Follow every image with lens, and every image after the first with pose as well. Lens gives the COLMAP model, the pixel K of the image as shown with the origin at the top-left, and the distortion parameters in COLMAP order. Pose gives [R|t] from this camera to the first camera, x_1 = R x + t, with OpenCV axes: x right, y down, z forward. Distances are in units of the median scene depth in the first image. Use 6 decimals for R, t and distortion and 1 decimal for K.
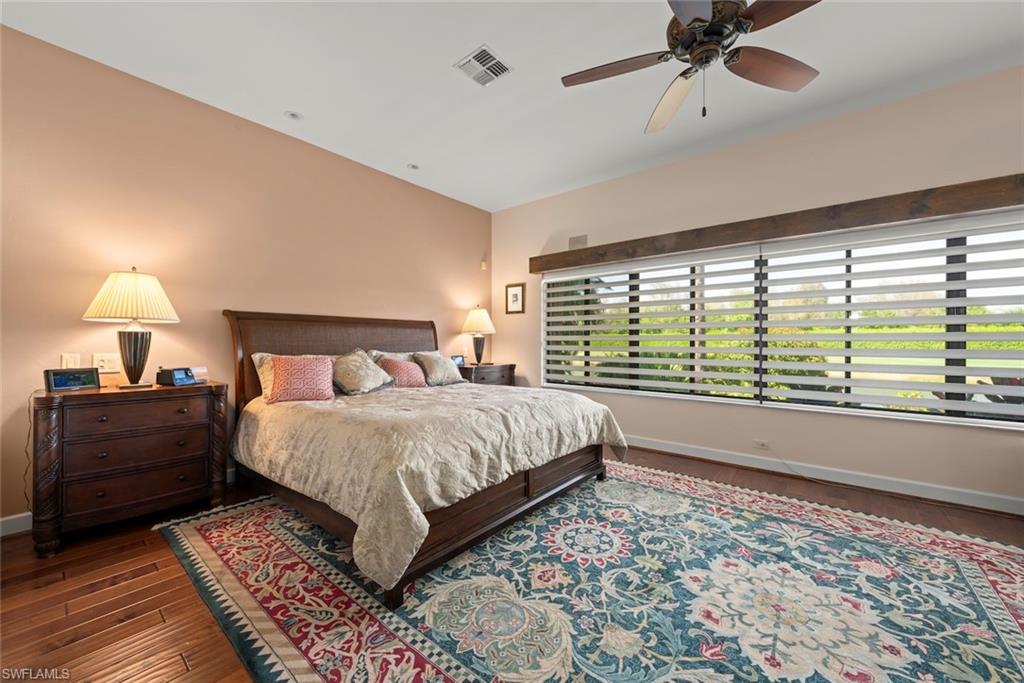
lens RADIAL K [[404.8, 0, 513.1], [0, 404.8, 343.9], [0, 0, 1]] dist [0.001950, 0.001362]
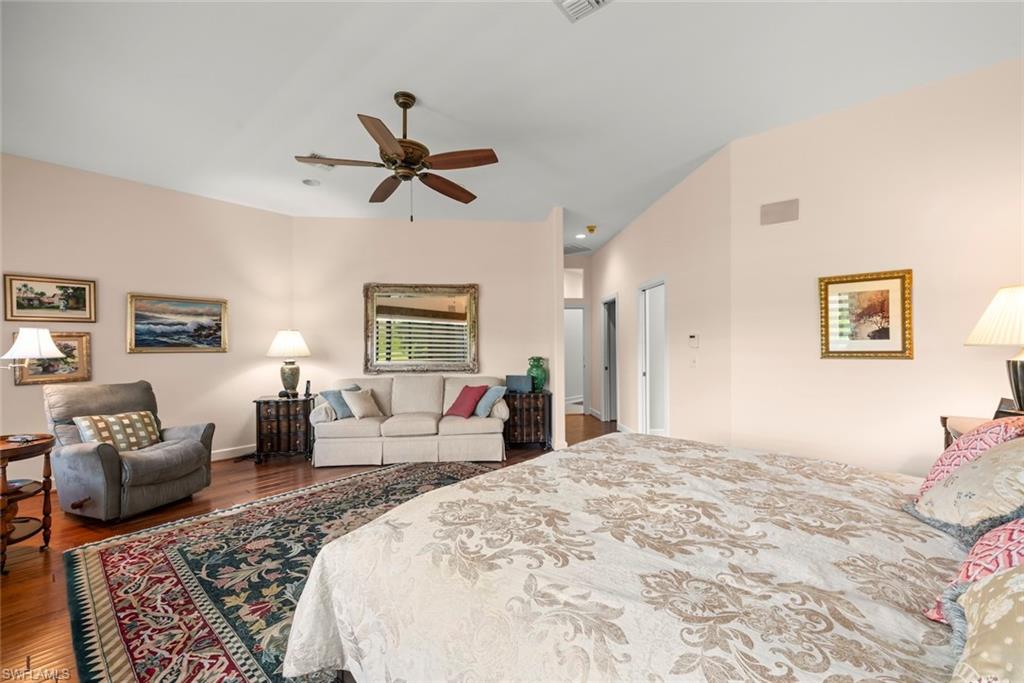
lens RADIAL K [[404.8, 0, 508.6], [0, 404.8, 345.2], [0, 0, 1]] dist [0.001950, 0.001362]
pose [[-0.999393, -0.003967, 0.034596, 0.038088], [-0.003866, 0.999988, 0.002968, -0.090835], [-0.034608, 0.002832, -0.999397, 2.144787]]
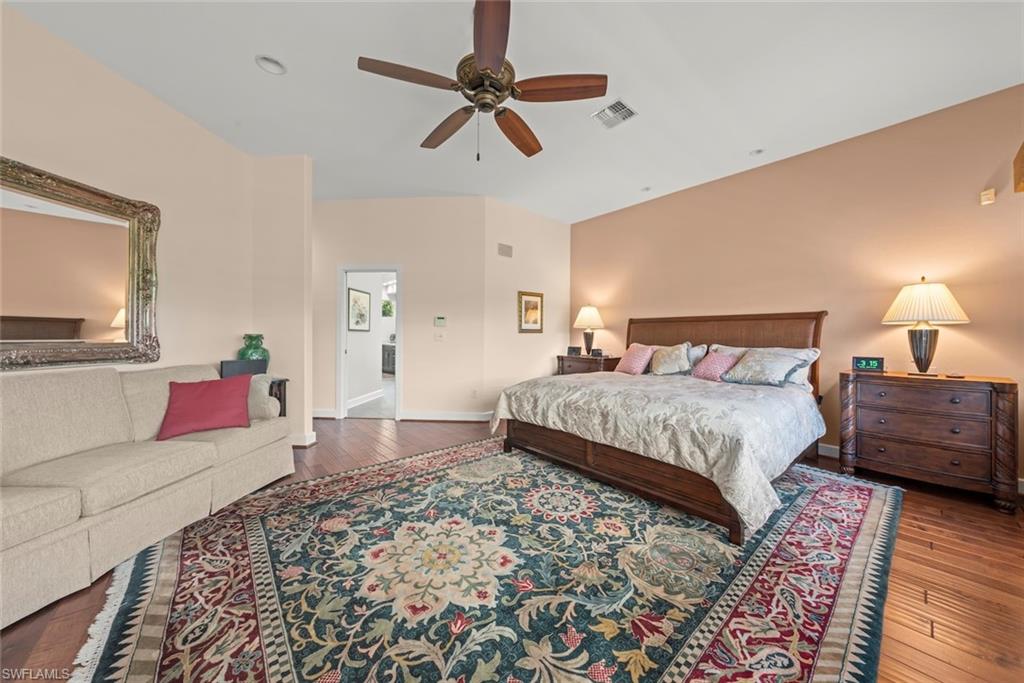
lens RADIAL K [[346.0, 0, 513.7], [0, 346.0, 336.3], [0, 0, 1]] dist [-0.000505, 0.000071]
pose [[-0.201960, -0.007229, -0.979367, 1.304924], [-0.013939, 0.999893, -0.004506, -0.009455], [0.979295, 0.012741, -0.202039, 1.126278]]
